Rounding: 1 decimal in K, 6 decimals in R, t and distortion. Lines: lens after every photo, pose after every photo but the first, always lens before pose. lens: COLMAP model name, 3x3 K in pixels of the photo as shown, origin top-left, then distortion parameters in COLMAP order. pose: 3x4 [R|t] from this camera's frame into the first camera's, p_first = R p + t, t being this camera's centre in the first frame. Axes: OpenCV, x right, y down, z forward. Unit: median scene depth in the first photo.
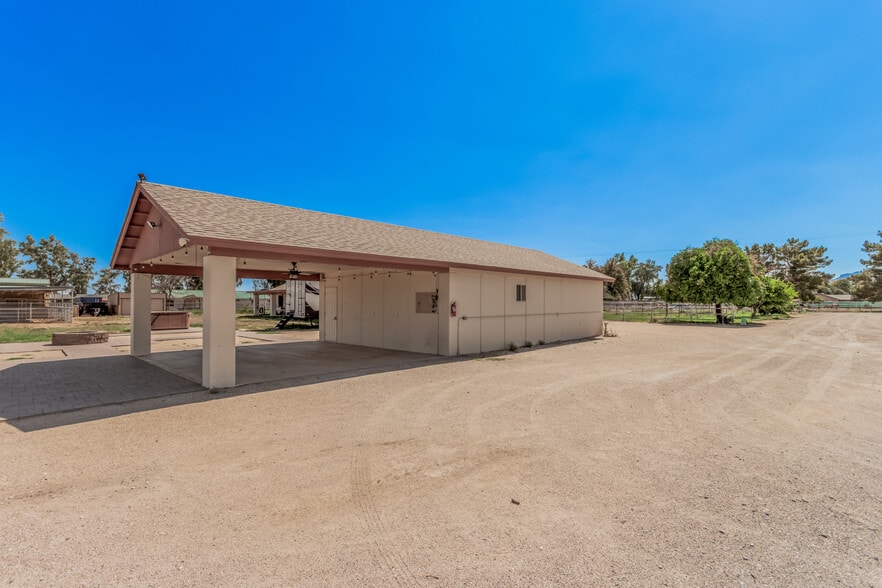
lens RADIAL K [[424.5, 0, 445.8], [0, 424.5, 298.8], [0, 0, 1]] dist [0.004698, -0.001616]
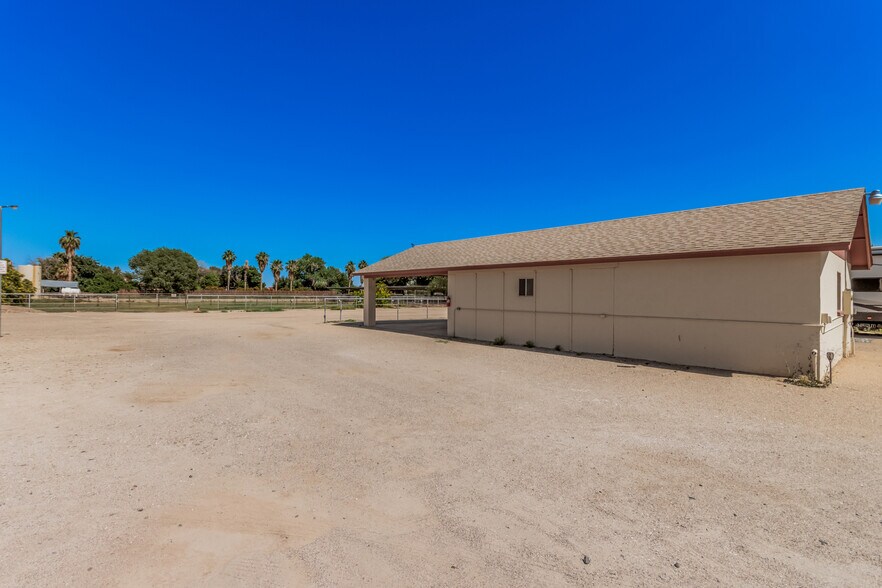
lens RADIAL K [[424.5, 0, 445.9], [0, 424.5, 290.7], [0, 0, 1]] dist [0.004698, -0.001616]
pose [[-0.088691, -0.007143, -0.996034, 1.145479], [0.001401, 0.999972, -0.007296, -0.000169], [0.996058, -0.002043, -0.088679, 0.930355]]
